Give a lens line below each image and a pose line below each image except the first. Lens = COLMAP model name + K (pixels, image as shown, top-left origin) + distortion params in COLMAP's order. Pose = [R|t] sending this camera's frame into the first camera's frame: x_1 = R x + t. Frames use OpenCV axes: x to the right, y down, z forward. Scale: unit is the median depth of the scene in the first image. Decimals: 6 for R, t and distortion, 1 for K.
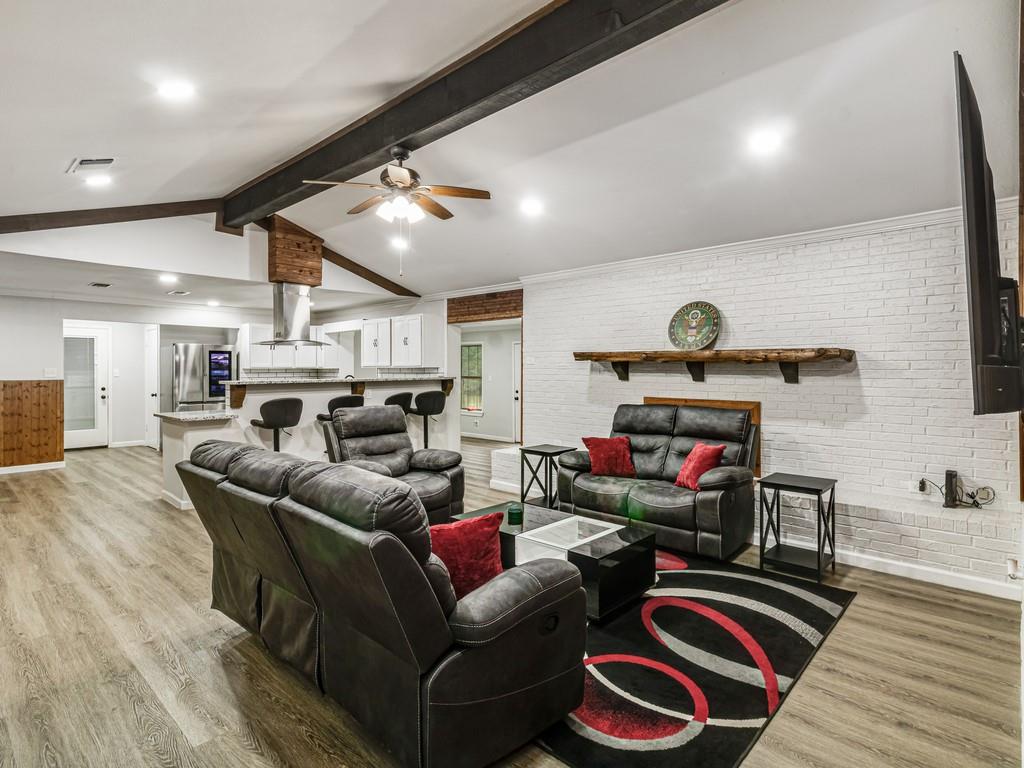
lens RADIAL K [[533.5, 0, 517.9], [0, 533.5, 368.2], [0, 0, 1]] dist [0.002244, 0.001289]
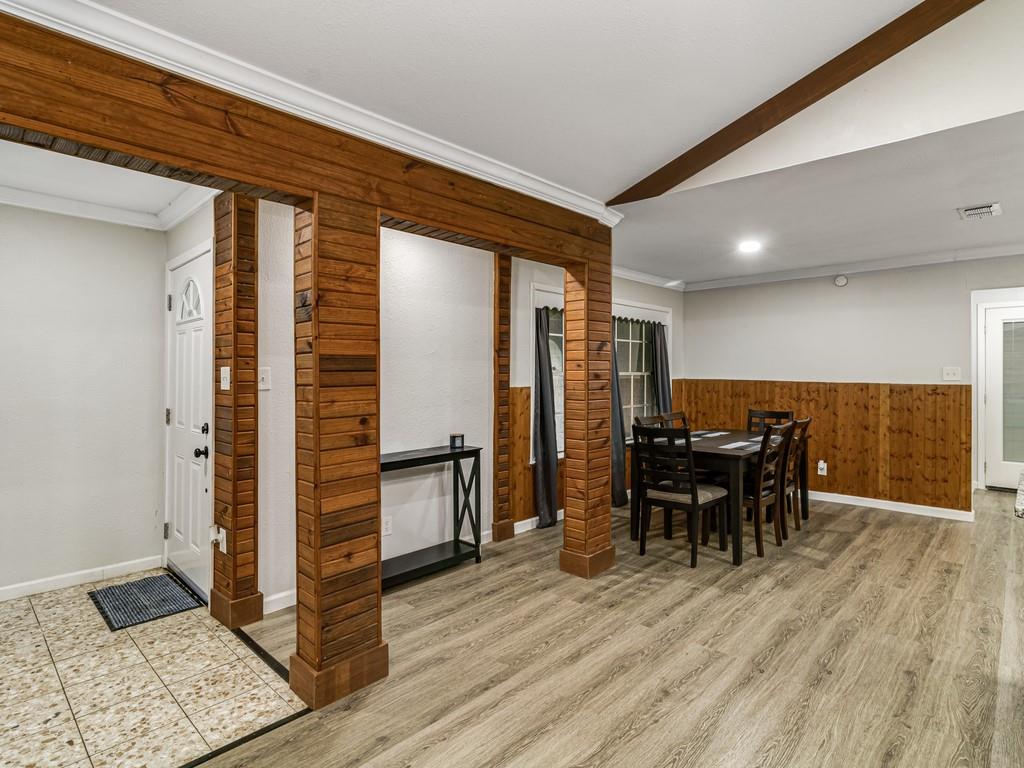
lens RADIAL K [[533.5, 0, 517.0], [0, 533.5, 369.6], [0, 0, 1]] dist [0.002244, 0.001289]
pose [[-0.025079, -0.003888, -0.999678, -0.235609], [-0.003574, 0.999986, -0.003799, 0.009246], [0.999679, 0.003478, -0.025093, 0.568588]]
